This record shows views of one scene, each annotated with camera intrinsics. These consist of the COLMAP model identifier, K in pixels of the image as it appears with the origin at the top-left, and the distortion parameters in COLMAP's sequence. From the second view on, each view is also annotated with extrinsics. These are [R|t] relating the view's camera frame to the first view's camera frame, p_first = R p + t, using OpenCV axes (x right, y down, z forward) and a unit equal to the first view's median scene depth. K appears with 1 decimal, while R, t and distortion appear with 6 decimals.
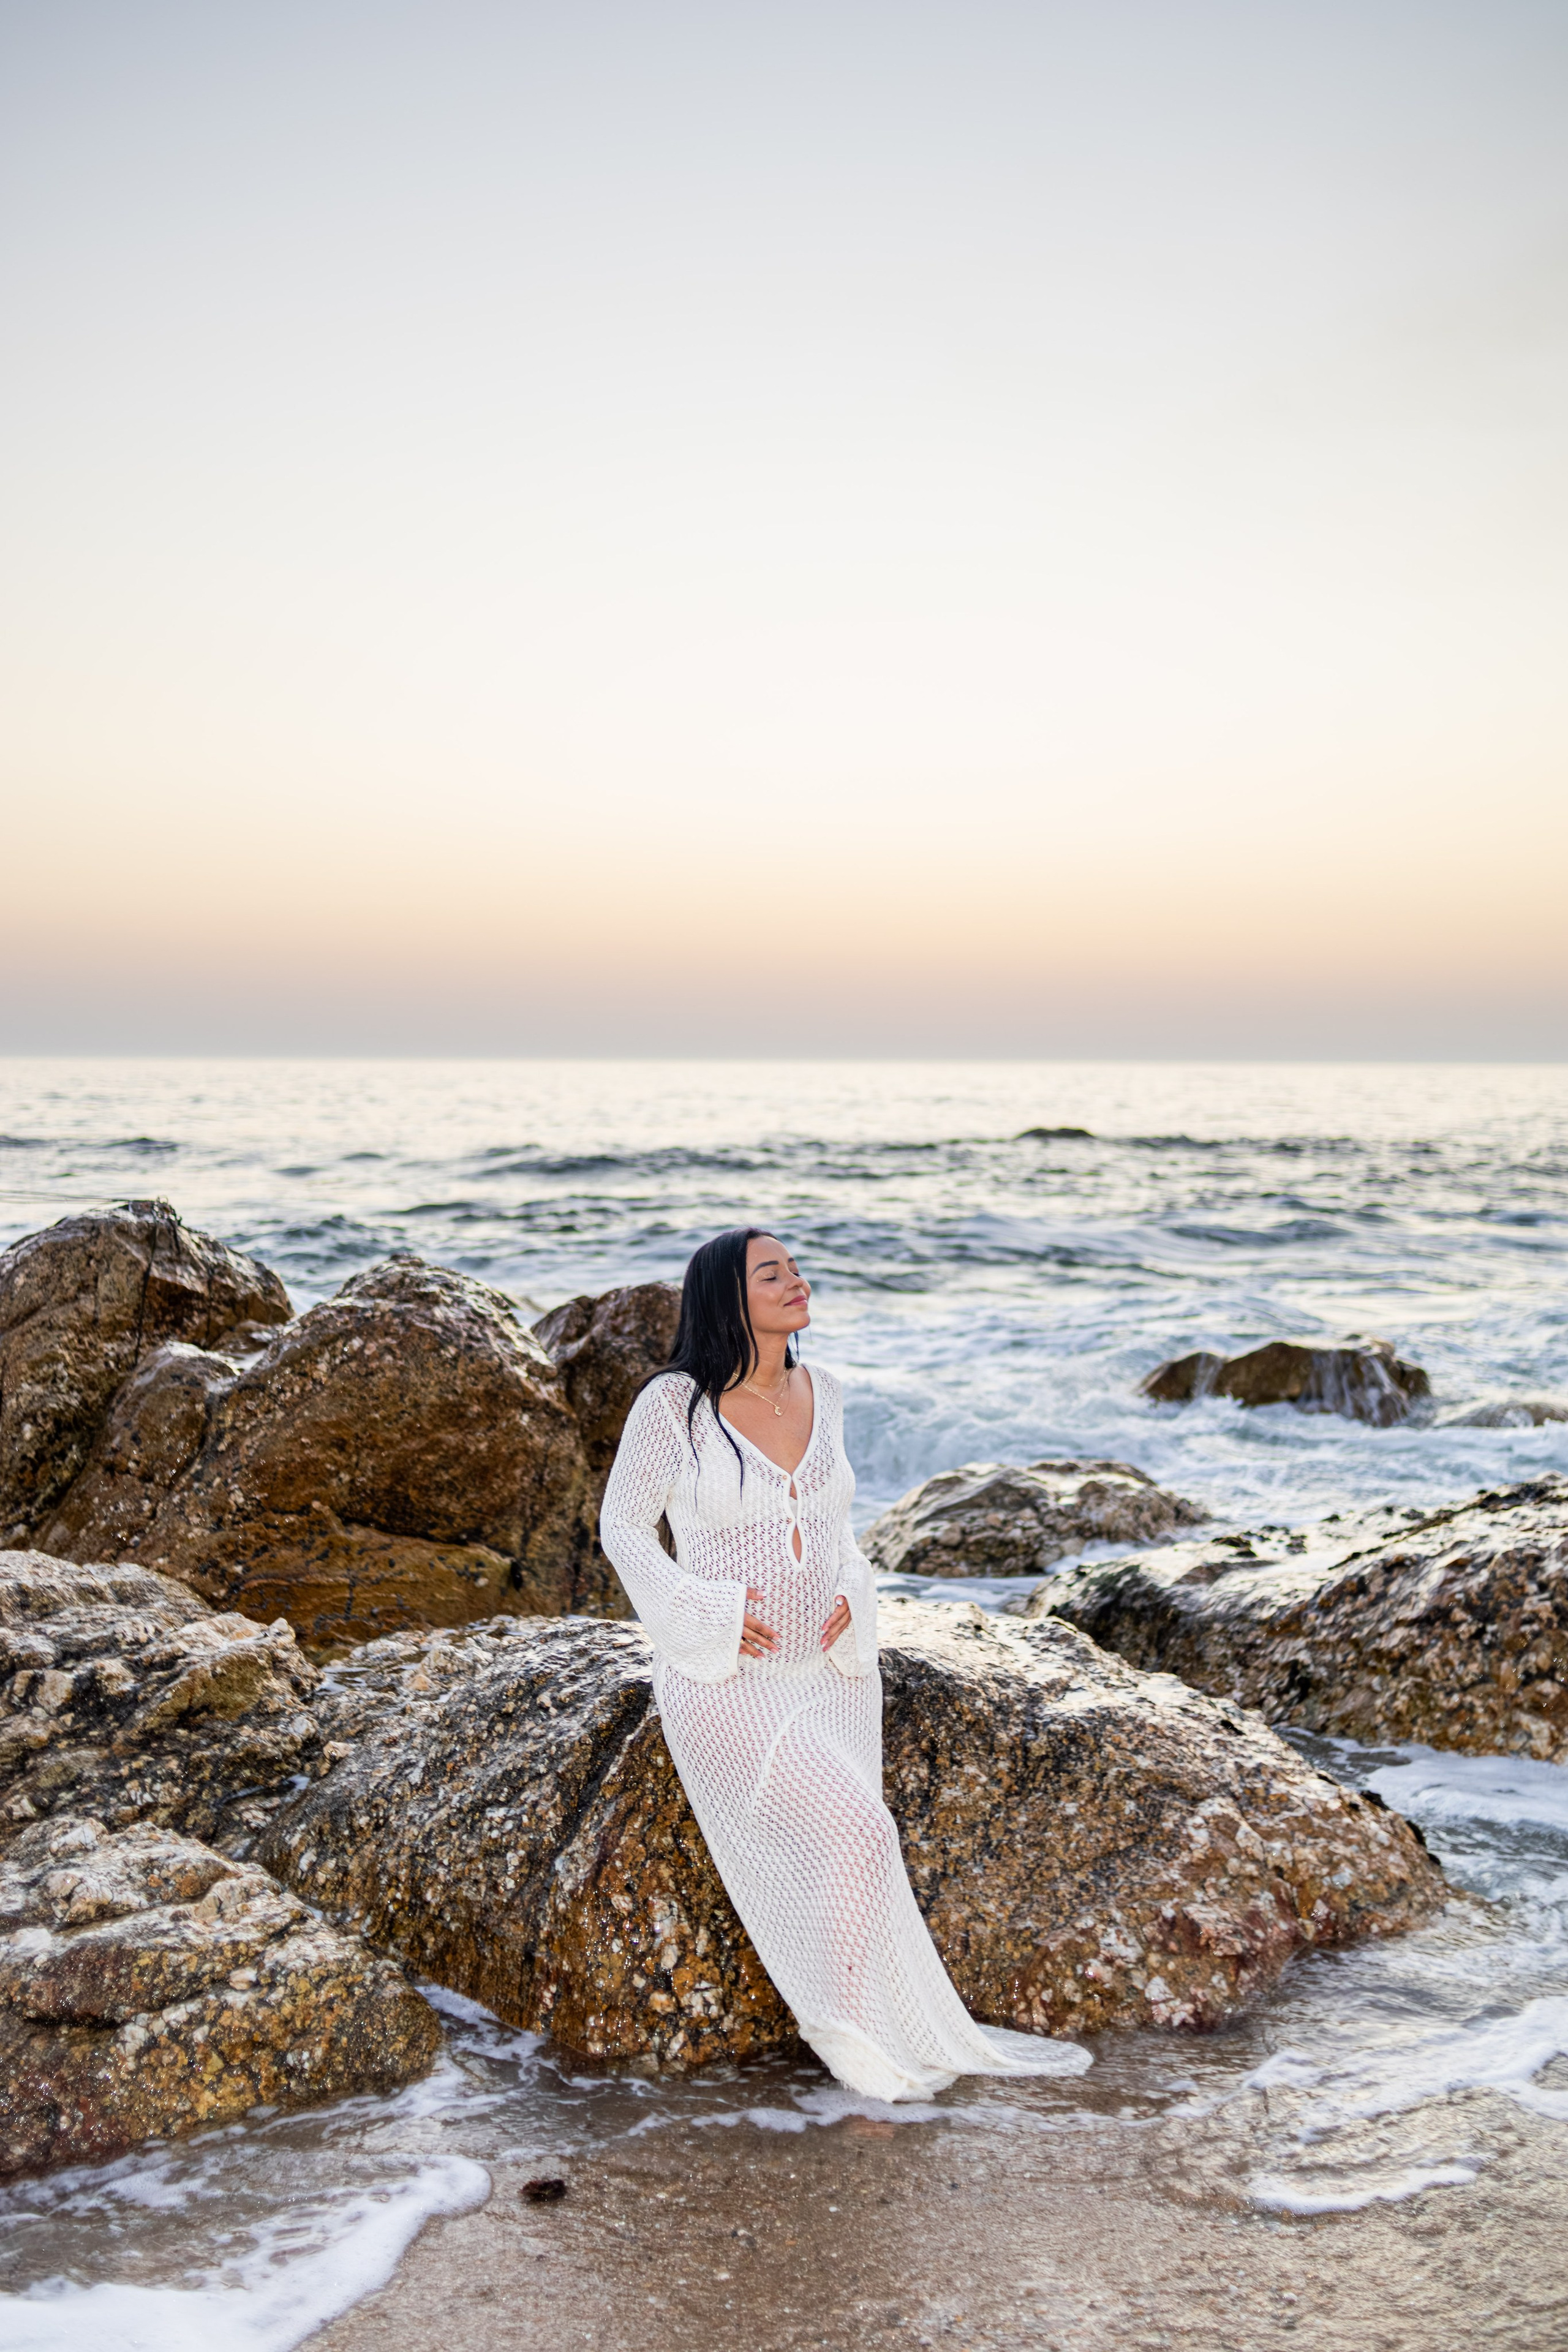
lens RADIAL K [[2331.3, 0, 784.0], [0, 2331.3, 1176.0], [0, 0, 1]] dist [-0.007088, 0.033650]
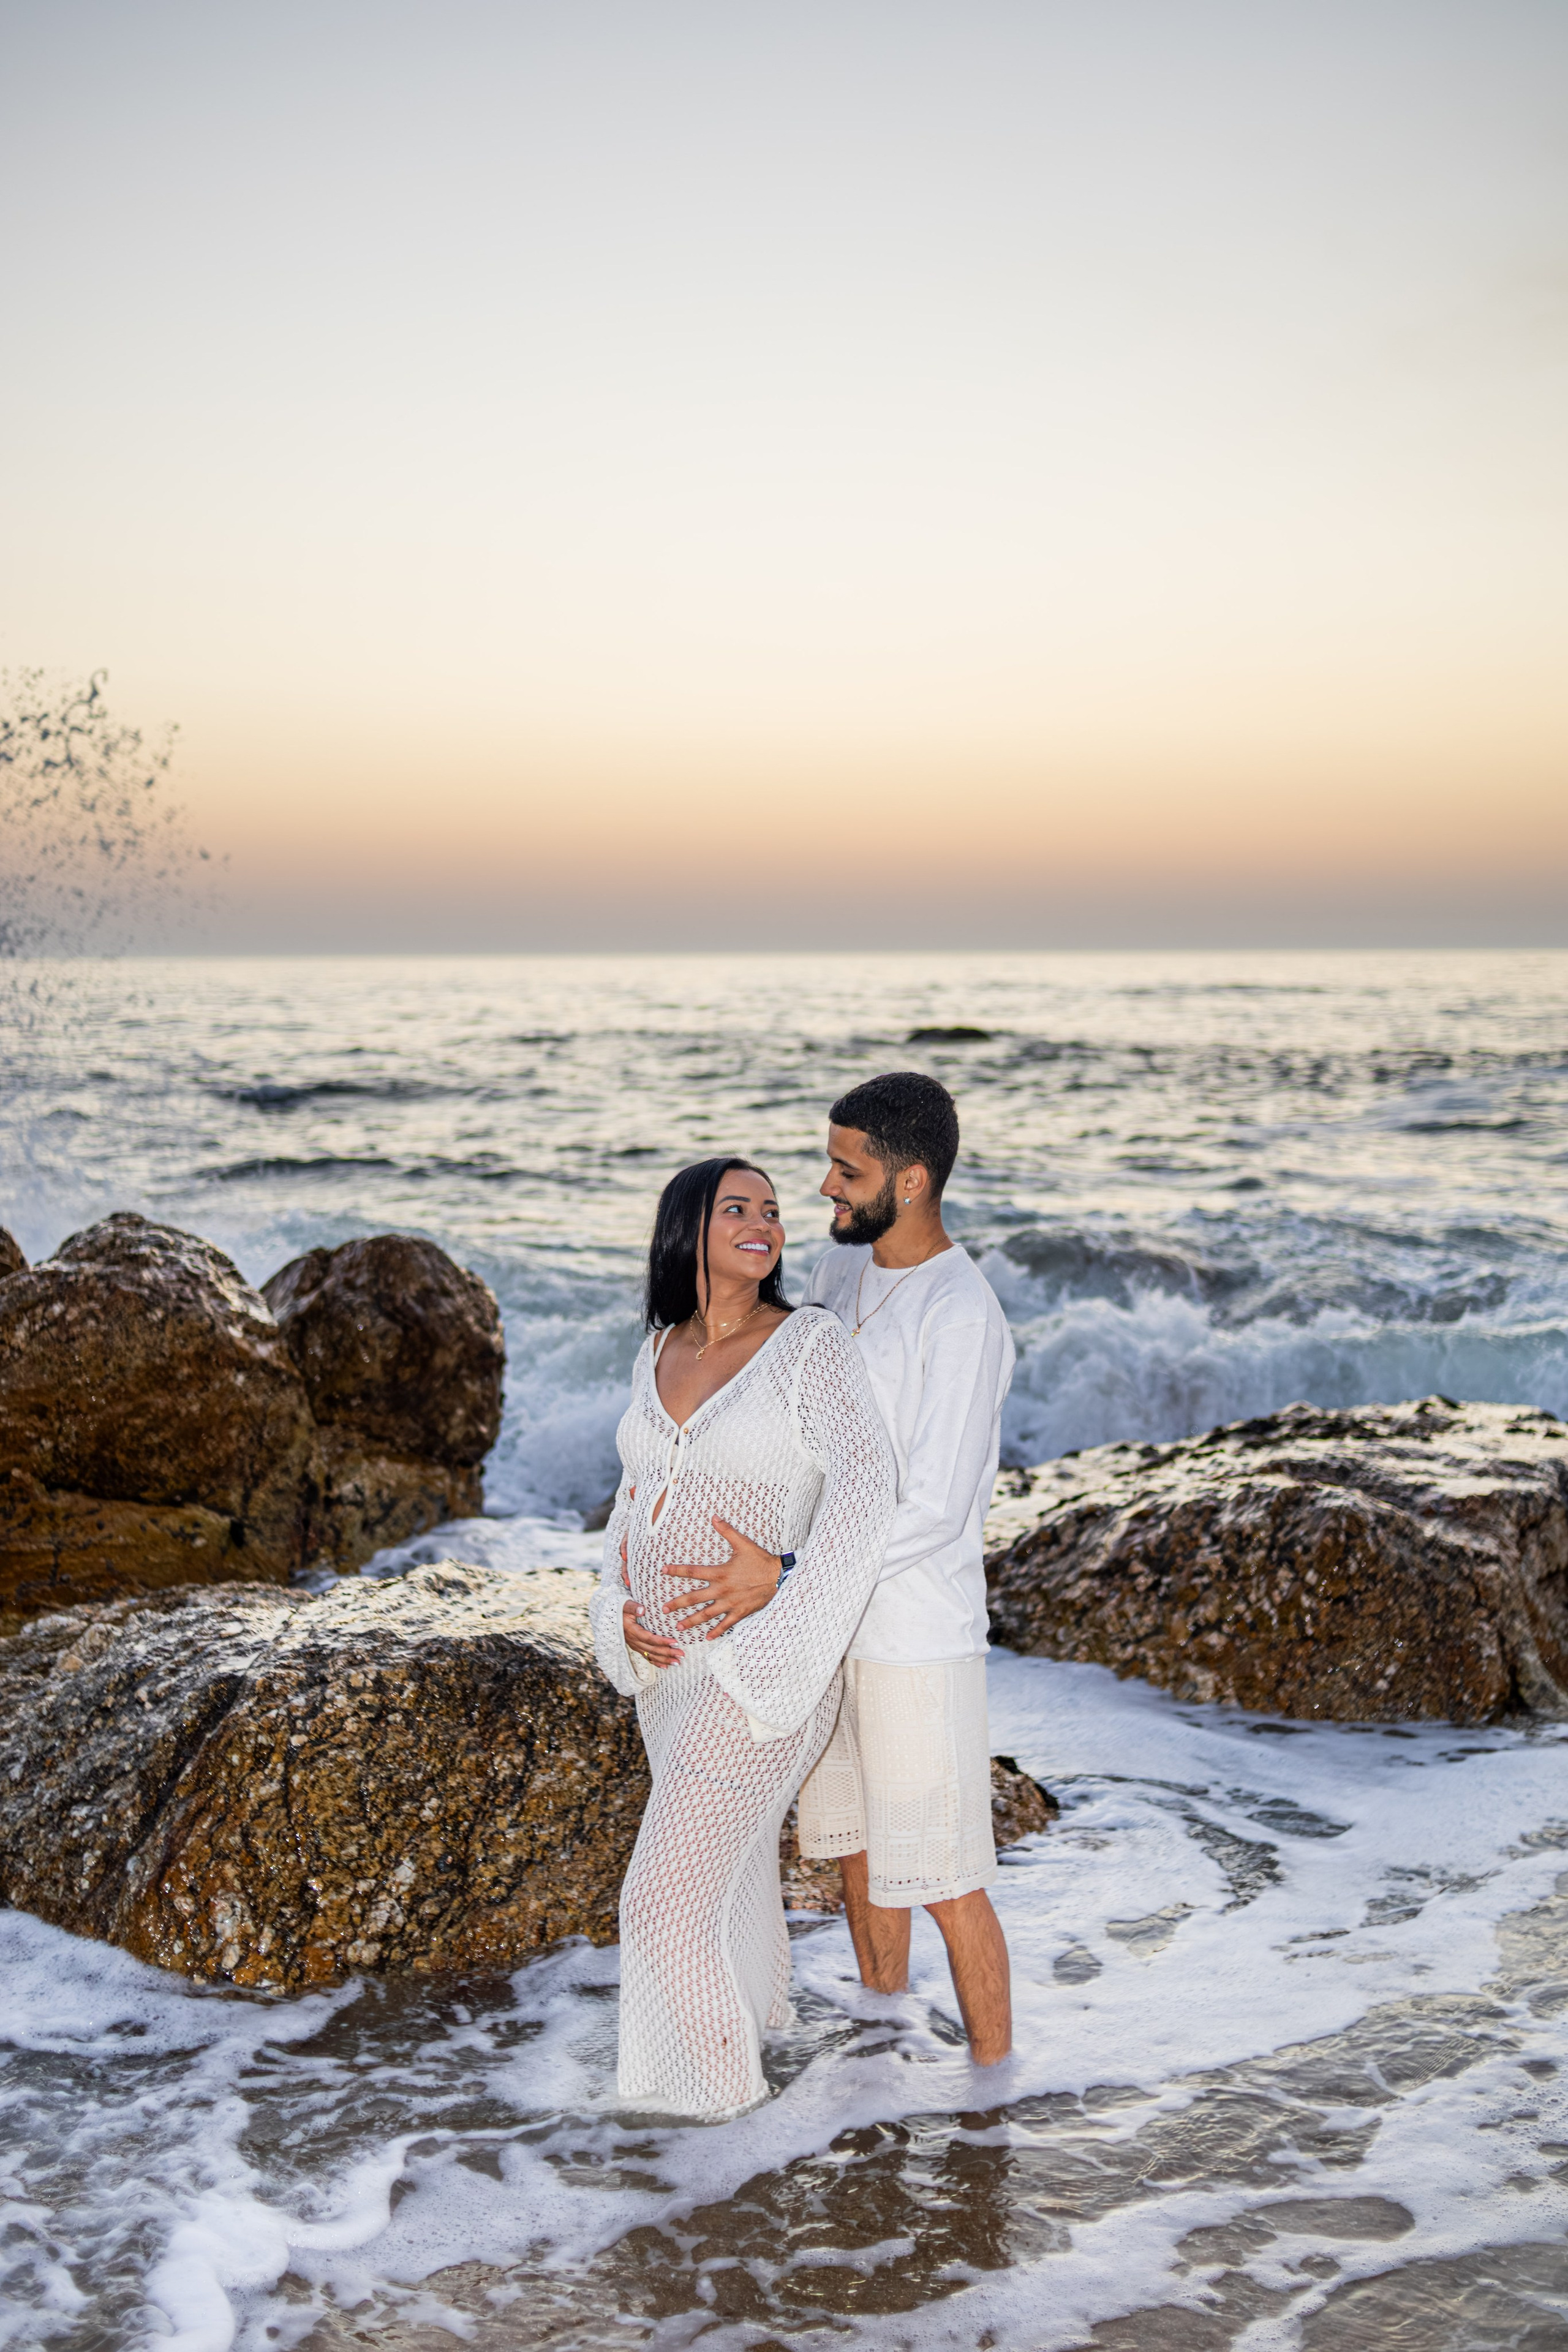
lens RADIAL K [[2331.3, 0, 784.0], [0, 2331.3, 1176.0], [0, 0, 1]] dist [-0.007088, 0.033650]
pose [[0.999460, -0.013978, 0.029732, 0.142191], [0.012593, 0.998850, 0.046254, -0.039179], [-0.030344, -0.045855, 0.998487, 0.002596]]
